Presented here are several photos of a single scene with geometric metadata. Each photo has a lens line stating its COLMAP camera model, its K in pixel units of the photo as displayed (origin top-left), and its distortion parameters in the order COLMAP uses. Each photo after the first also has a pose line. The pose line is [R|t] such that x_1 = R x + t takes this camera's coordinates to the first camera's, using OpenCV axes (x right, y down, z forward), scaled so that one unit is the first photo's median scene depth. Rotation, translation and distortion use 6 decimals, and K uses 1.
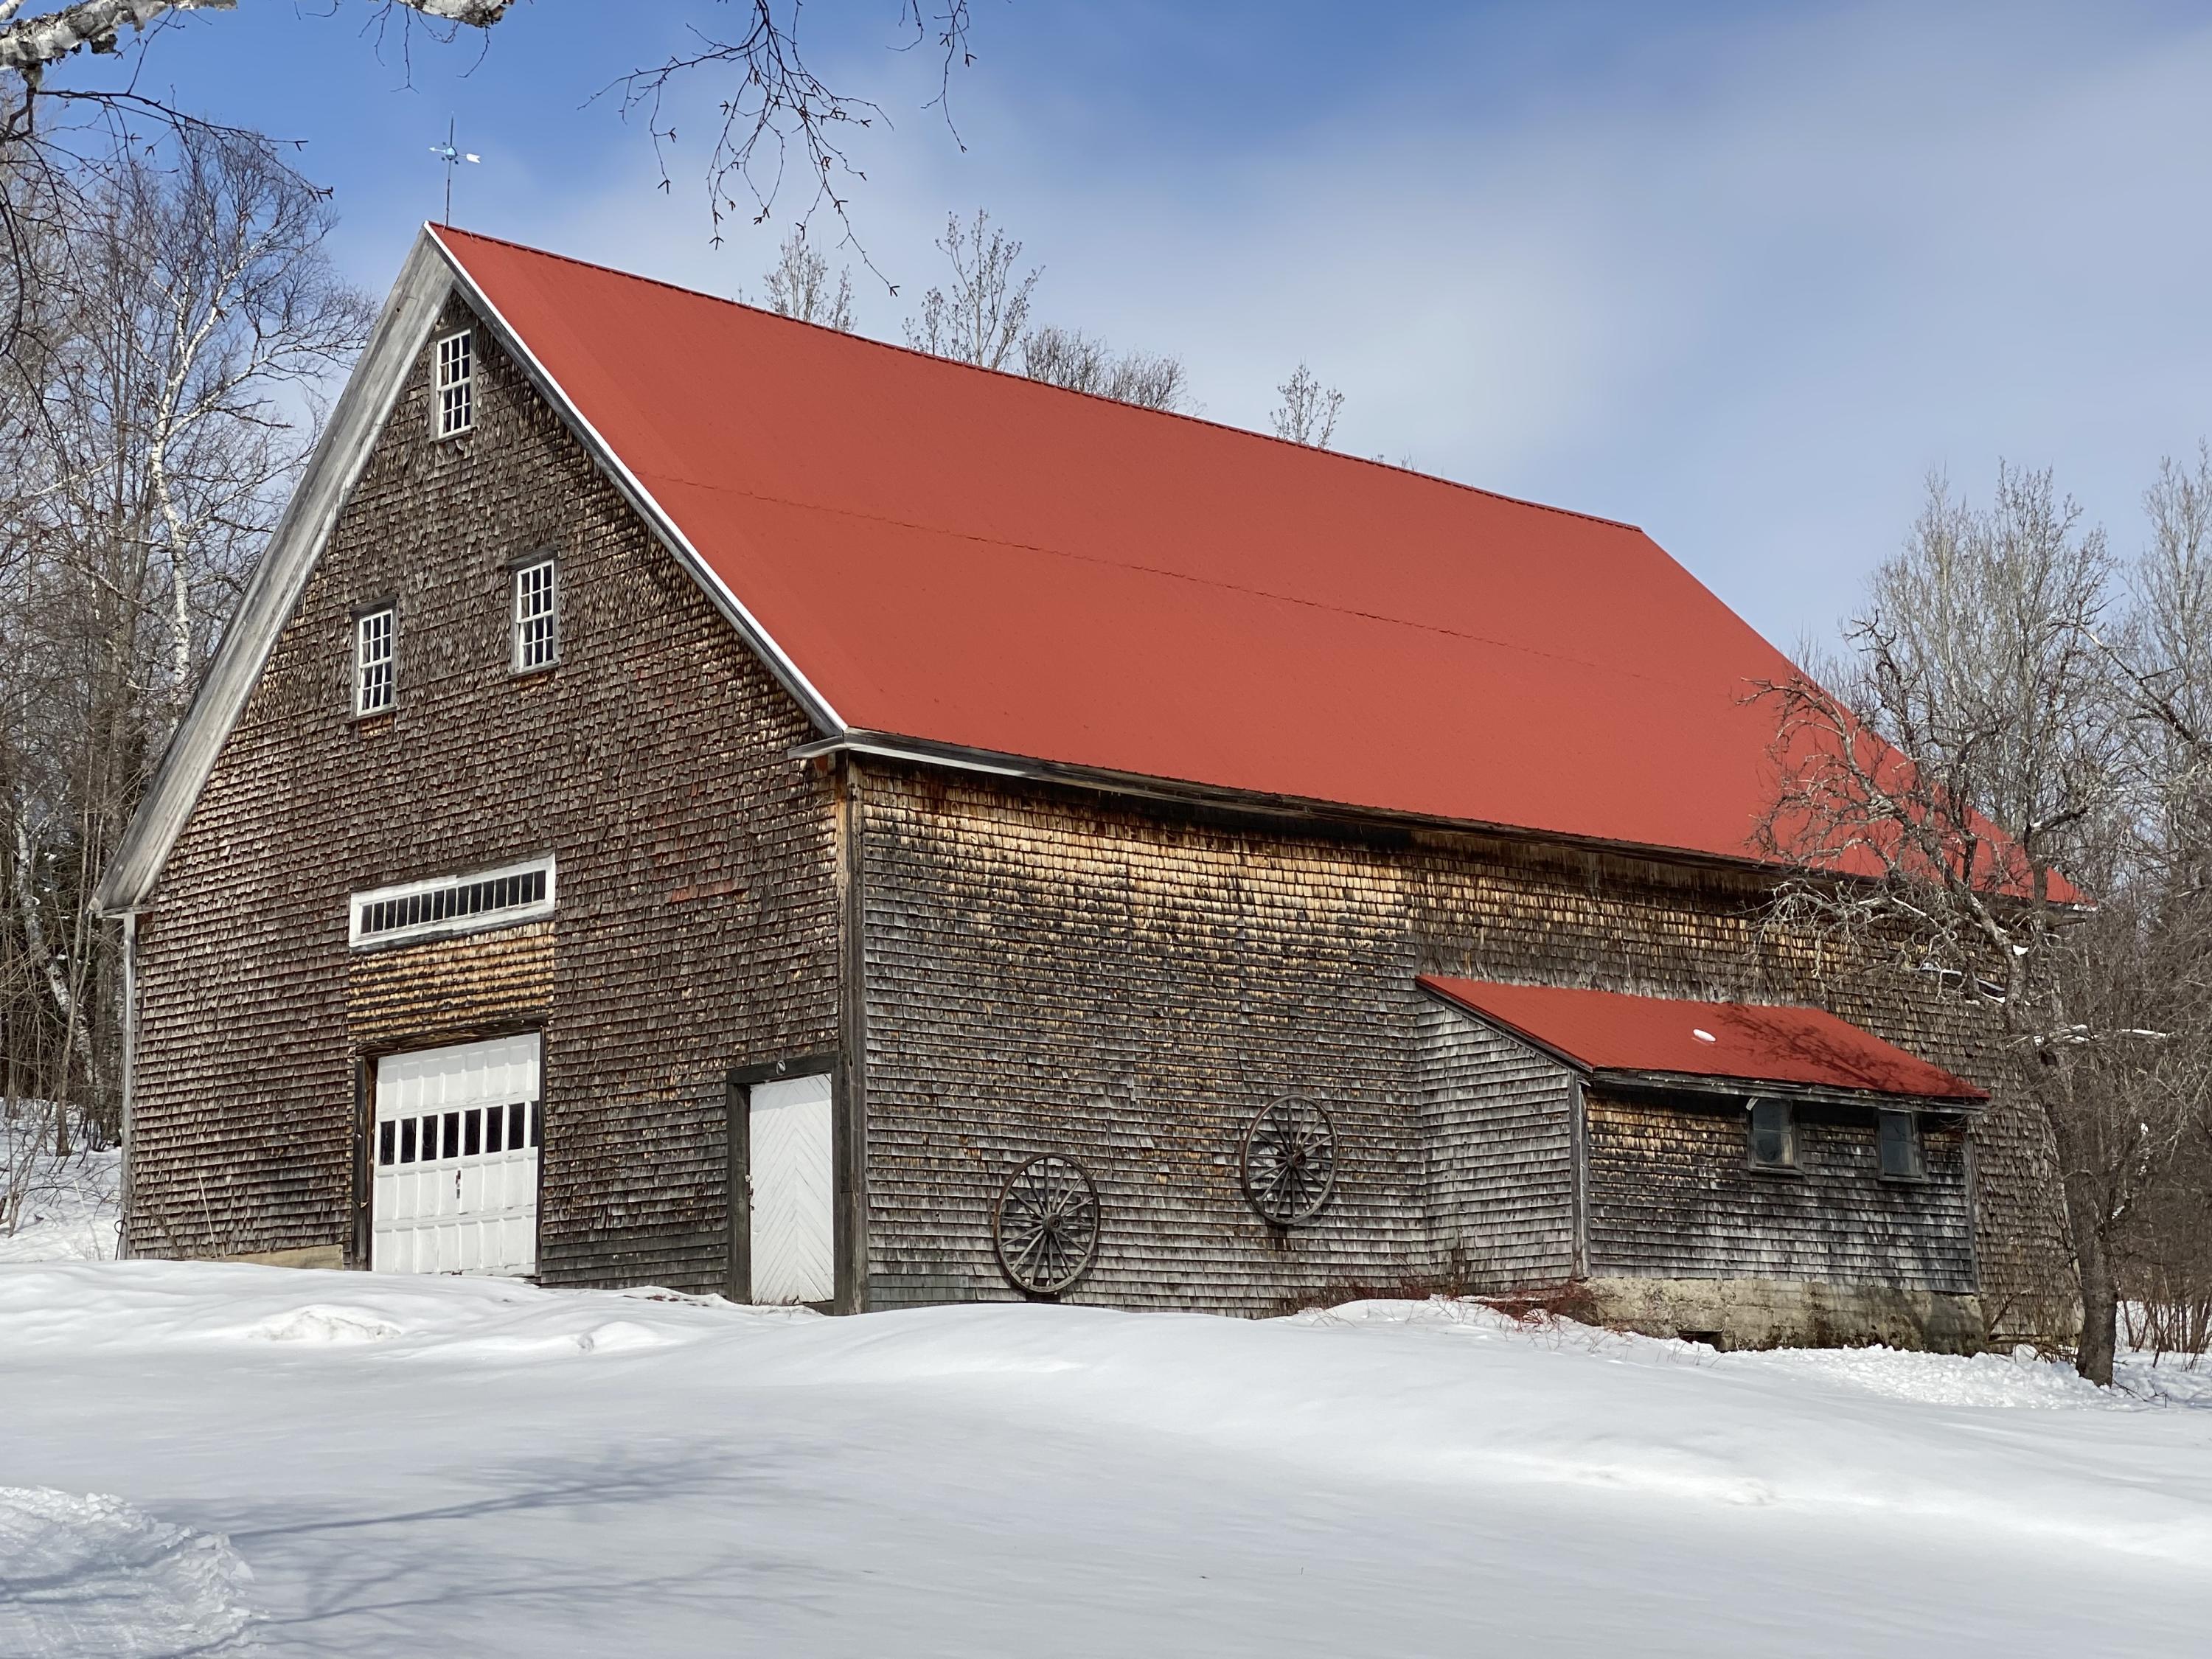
lens RADIAL K [[3706.9, 0, 1106.0], [0, 3706.9, 829.5], [0, 0, 1]] dist [-0.194742, 7.164070]
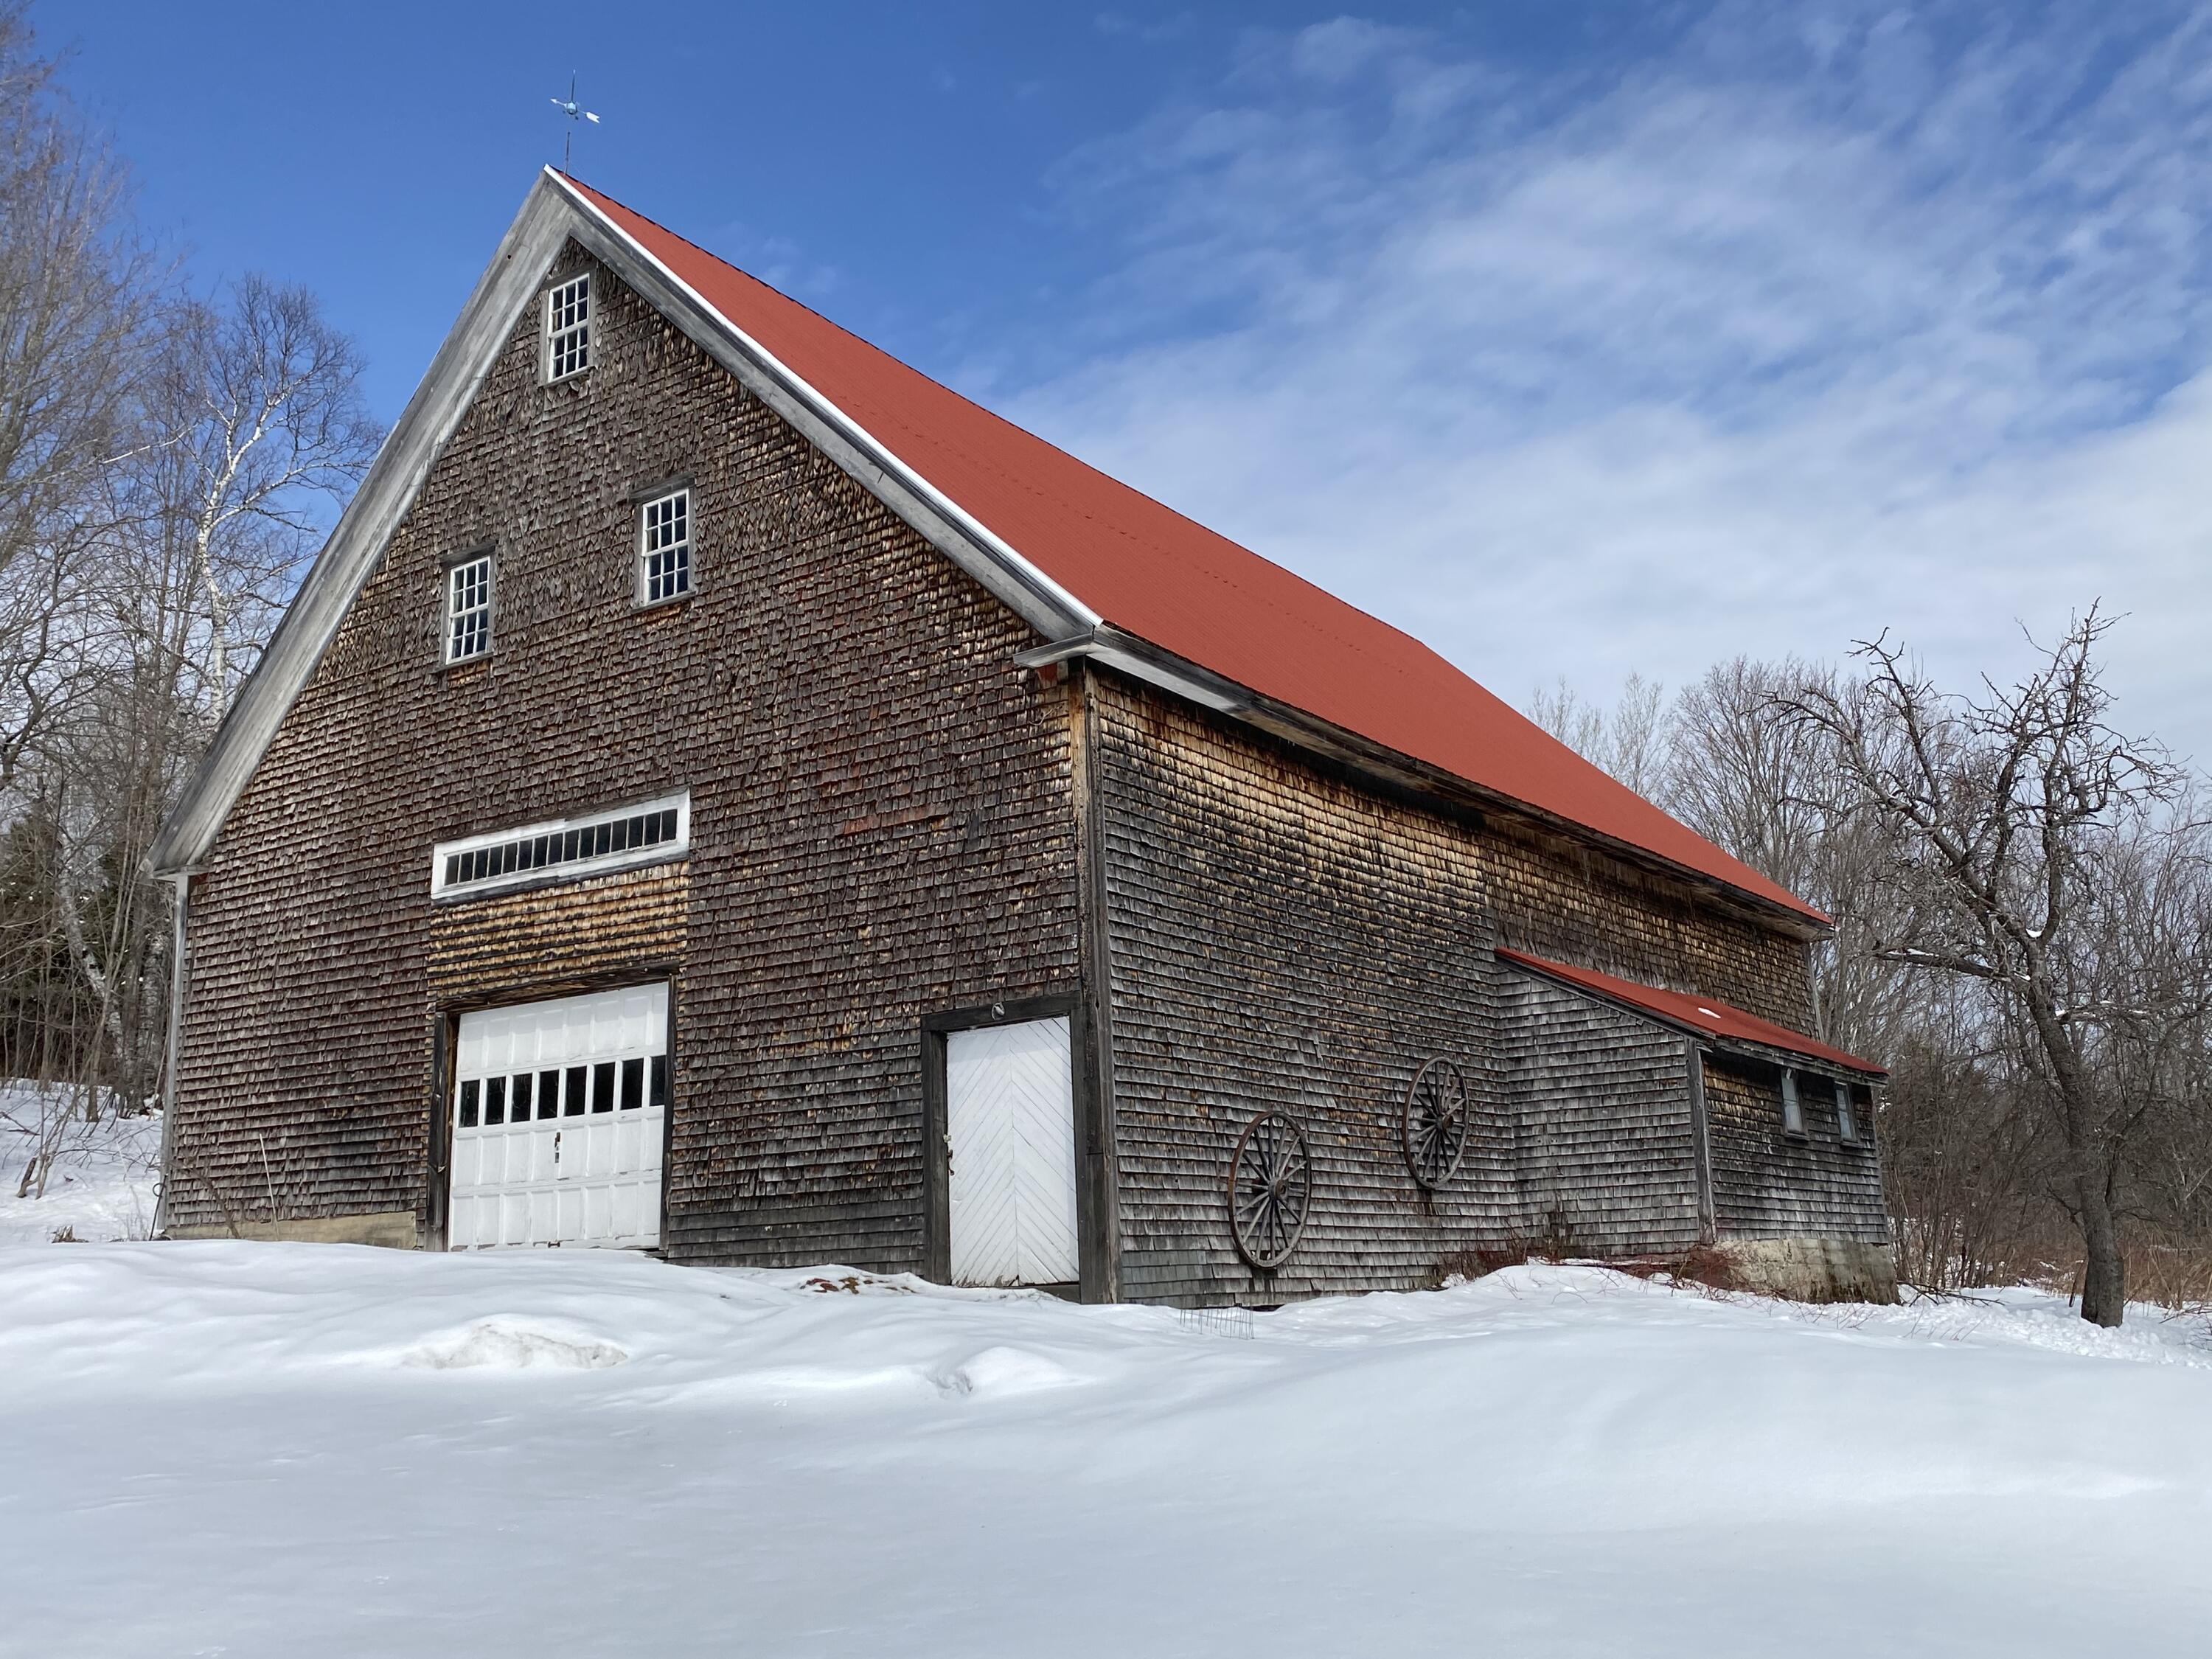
lens RADIAL K [[1975.6, 0, 1106.0], [0, 1975.6, 829.5], [0, 0, 1]] dist [0.131314, -0.002769]
pose [[0.979634, 0.032230, 0.198188, -0.142458], [-0.019294, 0.997576, -0.066860, 0.047165], [-0.199863, 0.061674, 0.977881, 0.480342]]
